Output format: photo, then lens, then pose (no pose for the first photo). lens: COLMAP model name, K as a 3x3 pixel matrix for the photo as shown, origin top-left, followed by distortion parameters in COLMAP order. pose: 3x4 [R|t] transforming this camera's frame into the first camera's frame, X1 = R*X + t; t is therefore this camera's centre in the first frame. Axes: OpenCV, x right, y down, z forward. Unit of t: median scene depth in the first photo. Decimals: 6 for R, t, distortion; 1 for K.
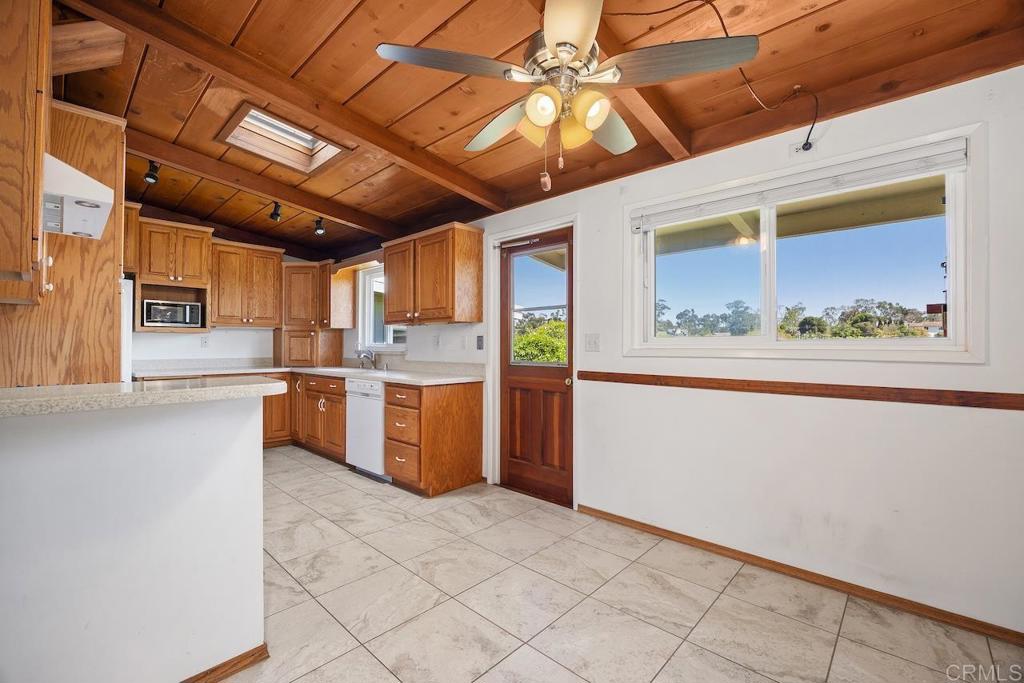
lens RADIAL K [[435.2, 0, 509.7], [0, 435.2, 341.1], [0, 0, 1]] dist [-0.004232, -0.000579]
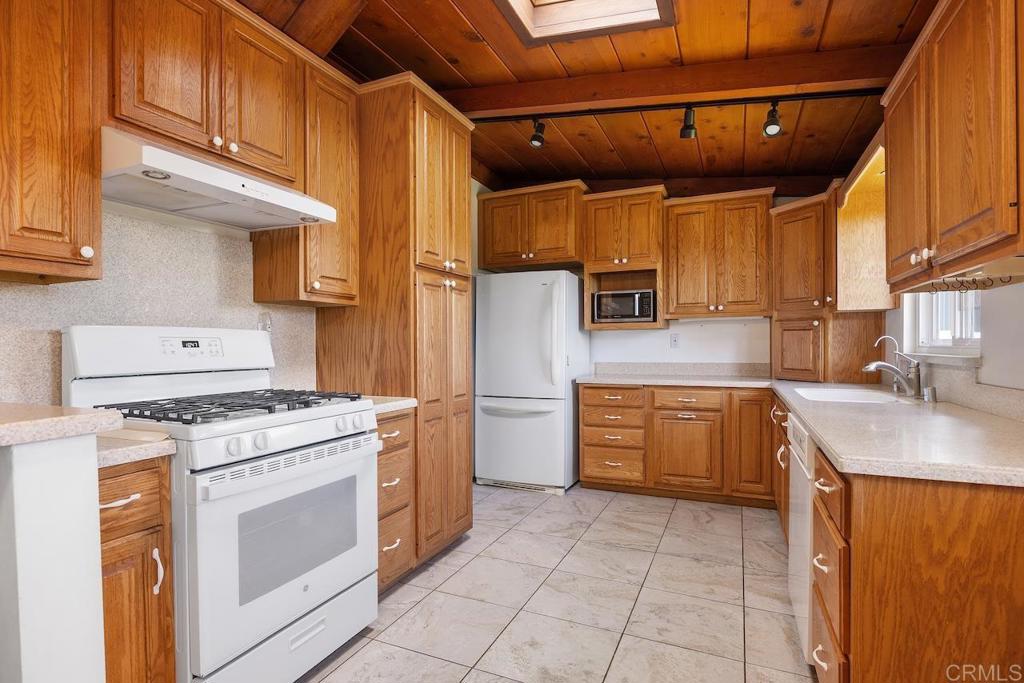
lens RADIAL K [[513.6, 0, 507.8], [0, 513.6, 350.7], [0, 0, 1]] dist [-0.016881, 0.000029]
pose [[0.319746, 0.004299, -0.947494, 0.048700], [0.017220, 0.999798, 0.010347, 0.005345], [0.947347, -0.019624, 0.319607, 0.468484]]
